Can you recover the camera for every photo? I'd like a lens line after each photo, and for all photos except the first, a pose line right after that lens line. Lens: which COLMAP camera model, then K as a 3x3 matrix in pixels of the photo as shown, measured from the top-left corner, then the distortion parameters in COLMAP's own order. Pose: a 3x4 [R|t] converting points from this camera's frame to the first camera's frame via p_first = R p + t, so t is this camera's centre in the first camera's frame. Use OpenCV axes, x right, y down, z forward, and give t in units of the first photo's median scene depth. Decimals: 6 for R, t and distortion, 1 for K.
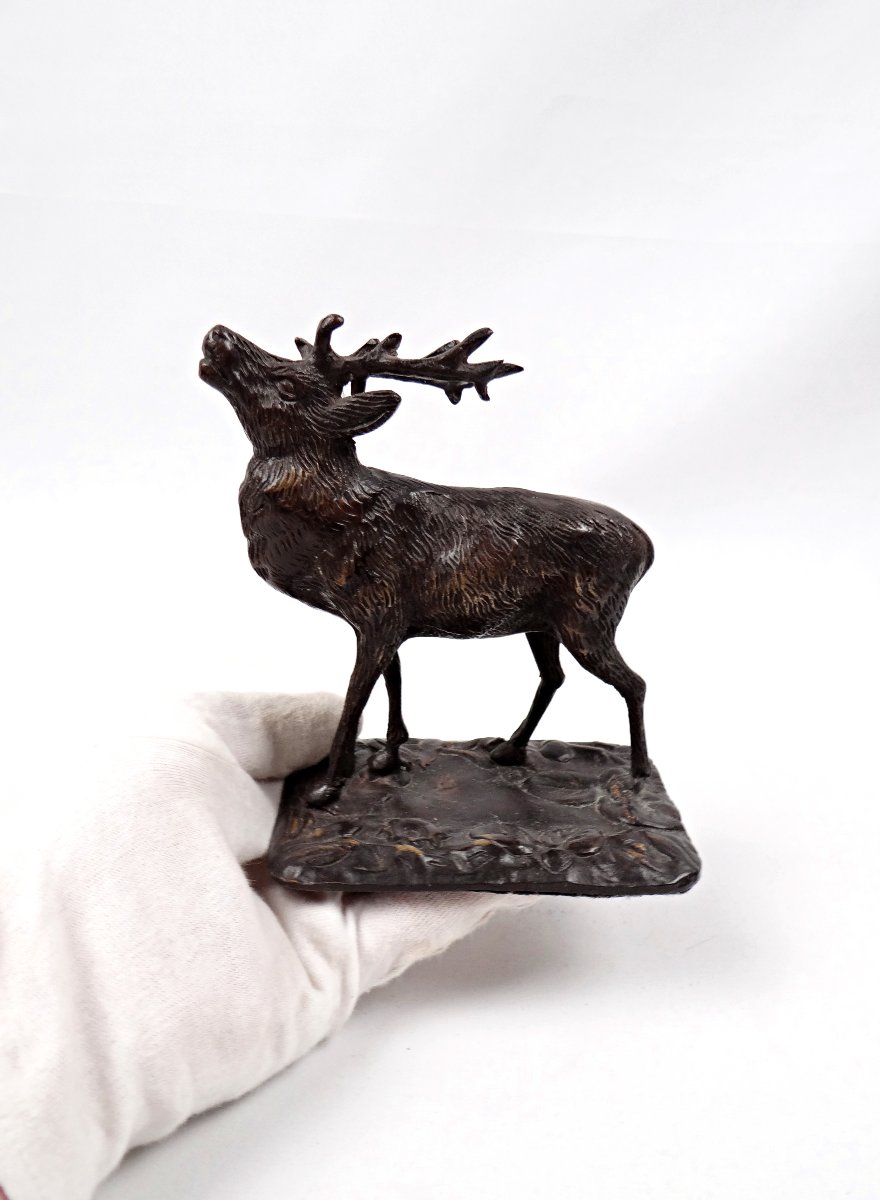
lens RADIAL K [[1003.9, 0, 434.8], [0, 1003.9, 600.1], [0, 0, 1]] dist [0.003398, 0.000515]
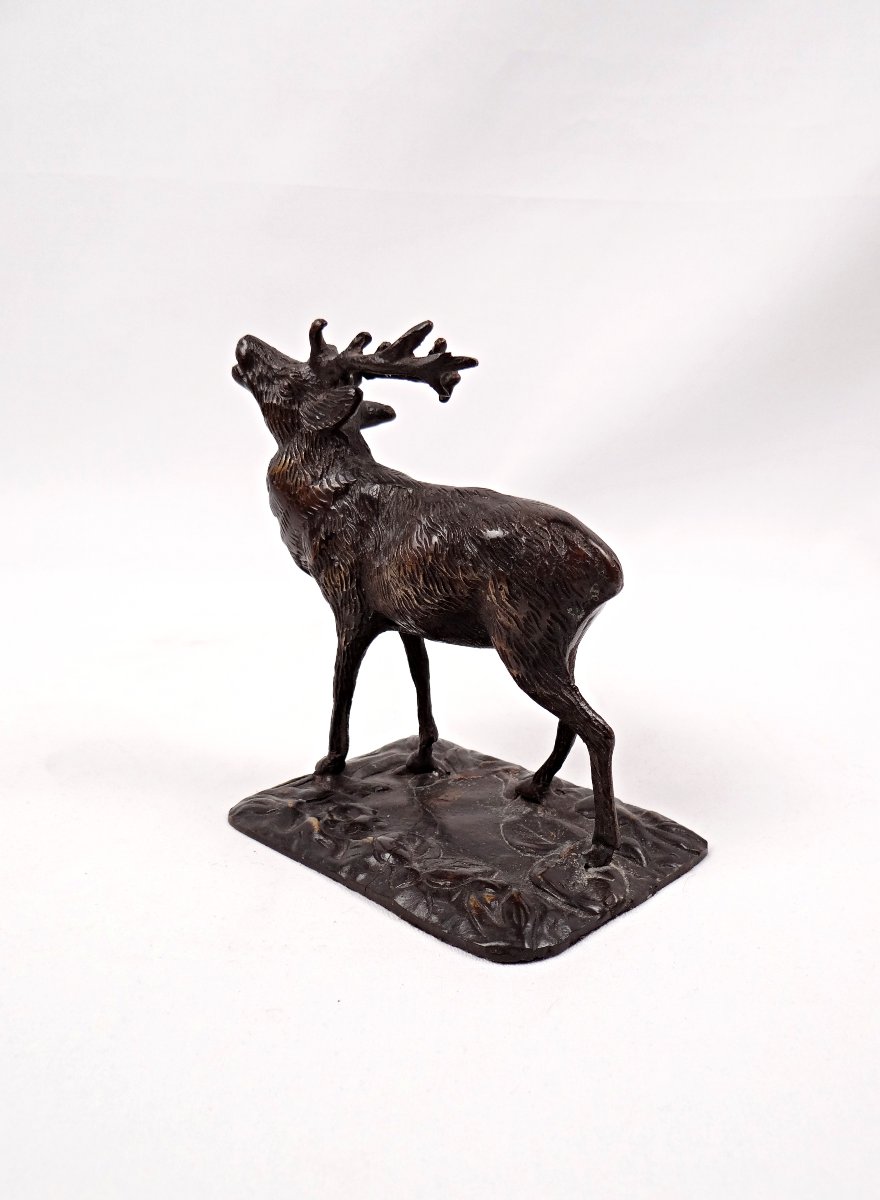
lens RADIAL K [[1003.9, 0, 434.8], [0, 1003.9, 600.1], [0, 0, 1]] dist [0.003398, 0.000515]
pose [[0.692936, 0.114863, -0.711791, 0.762366], [-0.181742, 0.983177, -0.018270, 0.018123], [0.697717, 0.142022, 0.702154, 0.326199]]
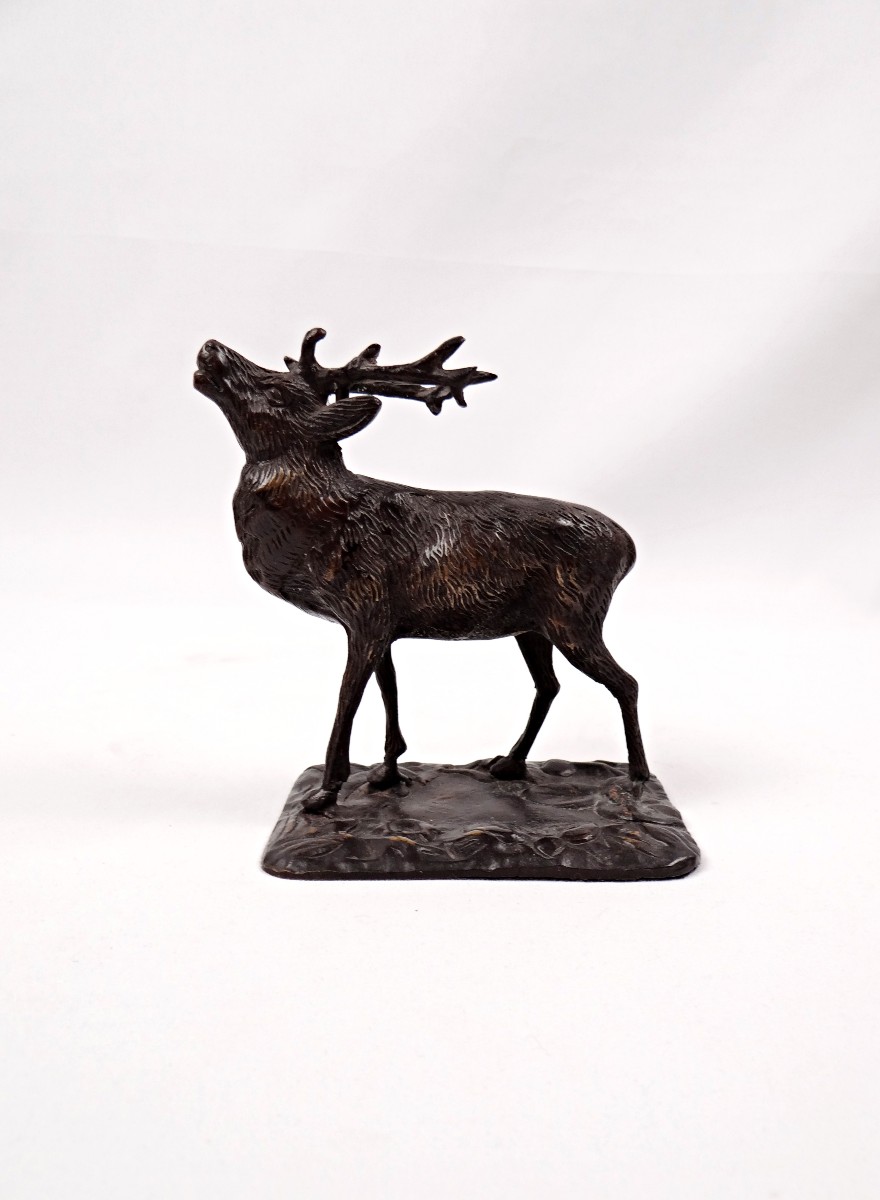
lens RADIAL K [[1003.9, 0, 434.8], [0, 1003.9, 600.1], [0, 0, 1]] dist [0.003398, 0.000515]
pose [[0.998392, -0.036222, -0.043613, 0.059335], [0.029026, 0.987395, -0.155591, 0.167381], [0.048700, 0.154075, 0.986858, -0.020508]]
